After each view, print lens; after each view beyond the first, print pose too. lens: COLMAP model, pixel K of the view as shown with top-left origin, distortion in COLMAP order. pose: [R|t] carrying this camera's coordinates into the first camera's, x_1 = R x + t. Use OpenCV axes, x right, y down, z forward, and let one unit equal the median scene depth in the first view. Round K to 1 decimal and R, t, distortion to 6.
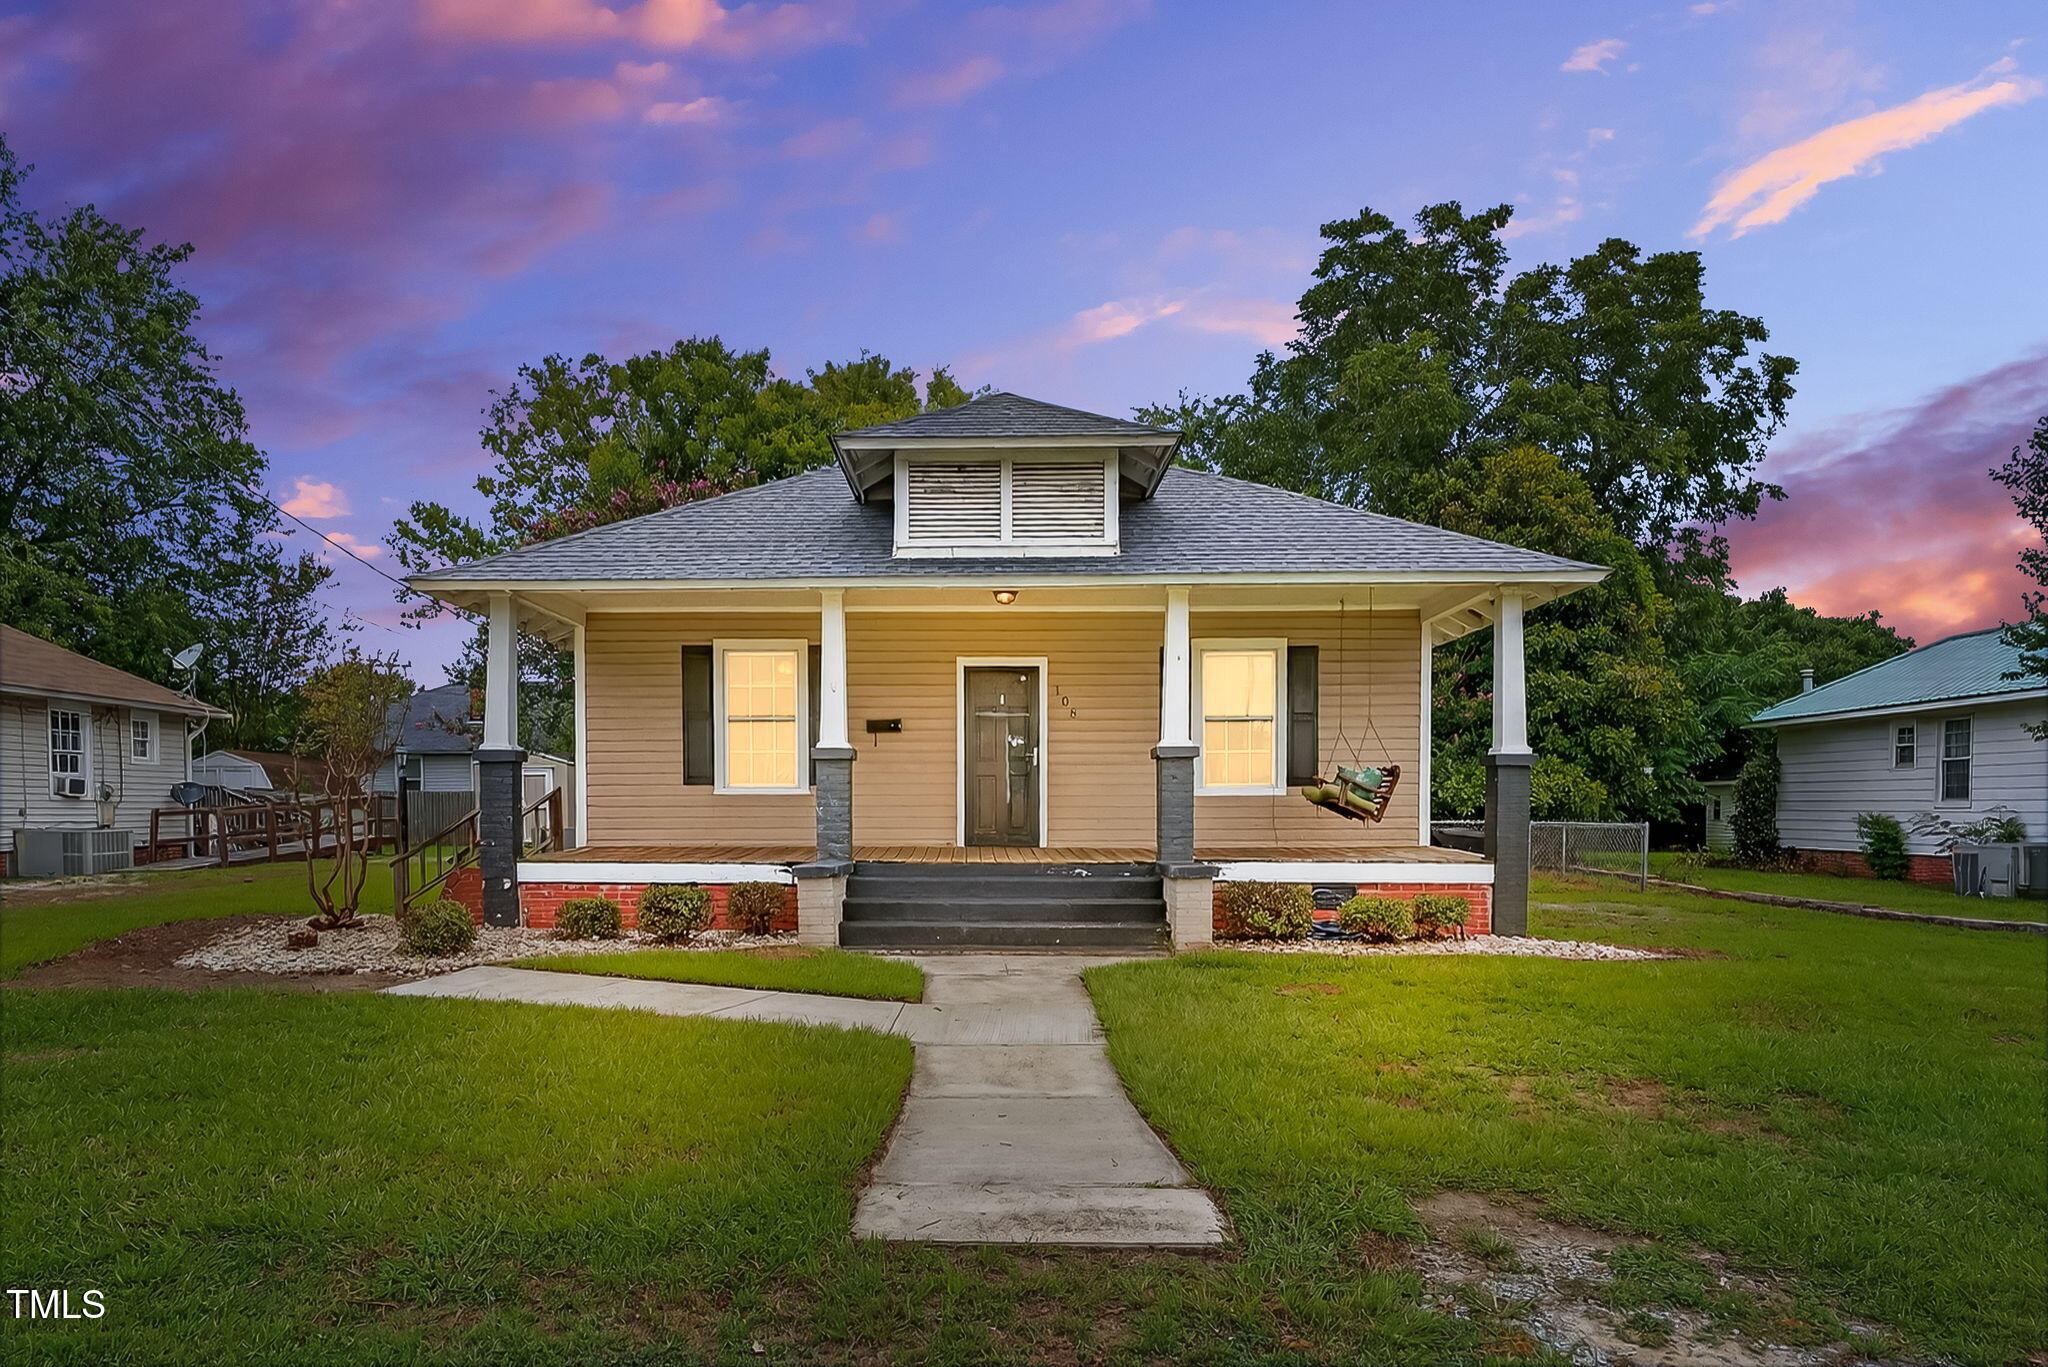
lens RADIAL K [[1073.9, 0, 1021.7], [0, 1073.9, 788.3], [0, 0, 1]] dist [0.000181, 0.000507]
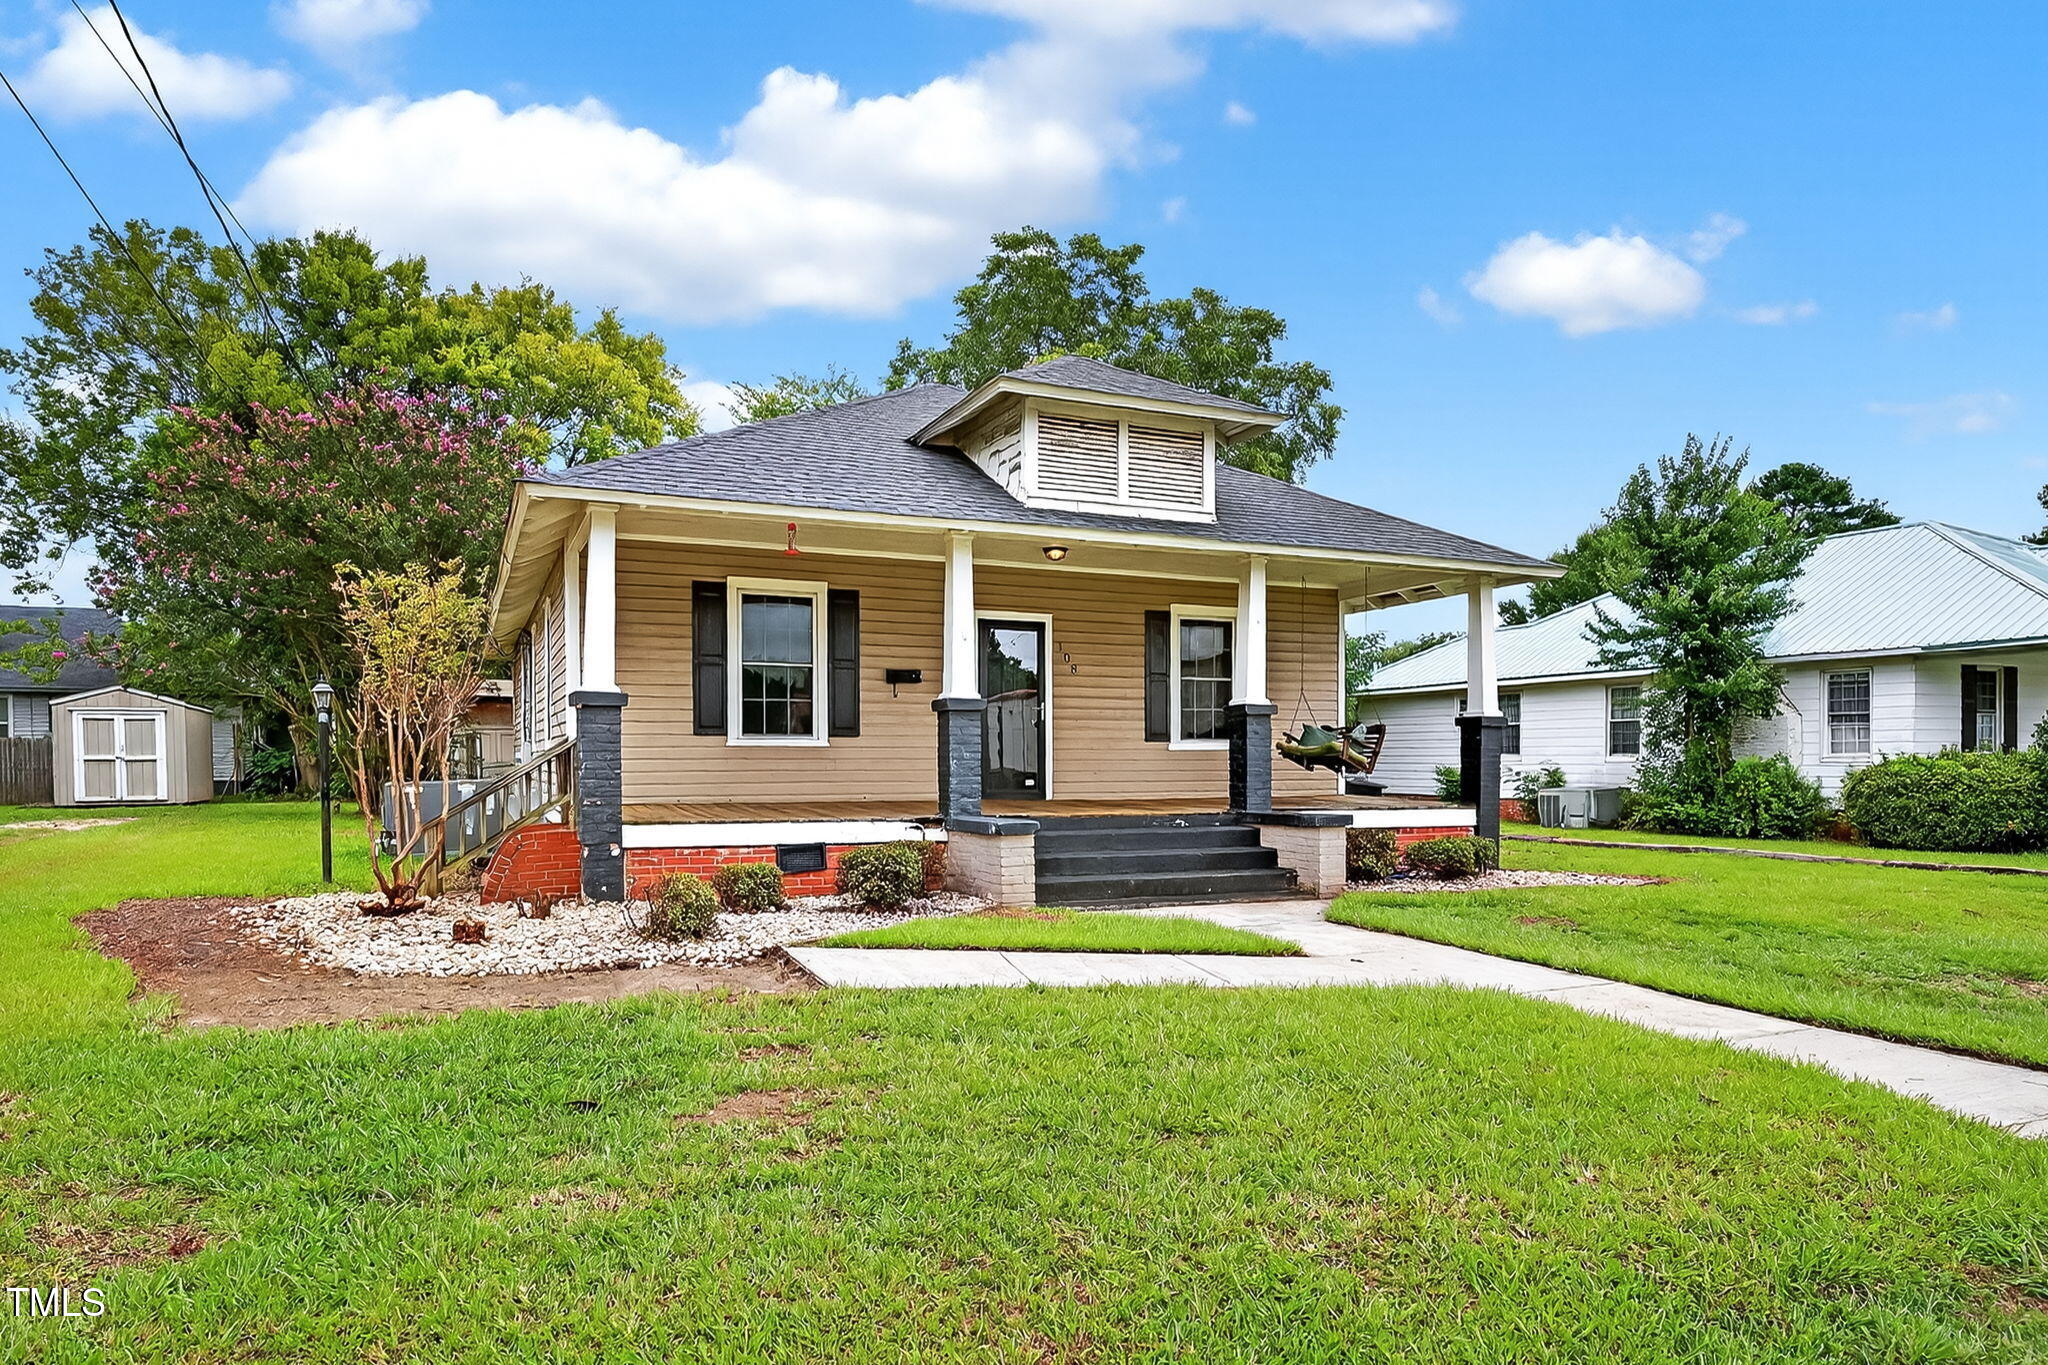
lens RADIAL K [[1013.3, 0, 1020.0], [0, 1013.3, 729.5], [0, 0, 1]] dist [-0.001068, -0.000219]
pose [[0.936132, 0.011536, 0.351461, -0.348808], [-0.007318, 0.999884, -0.013327, 0.001367], [-0.351574, 0.009904, 0.936108, 0.104955]]
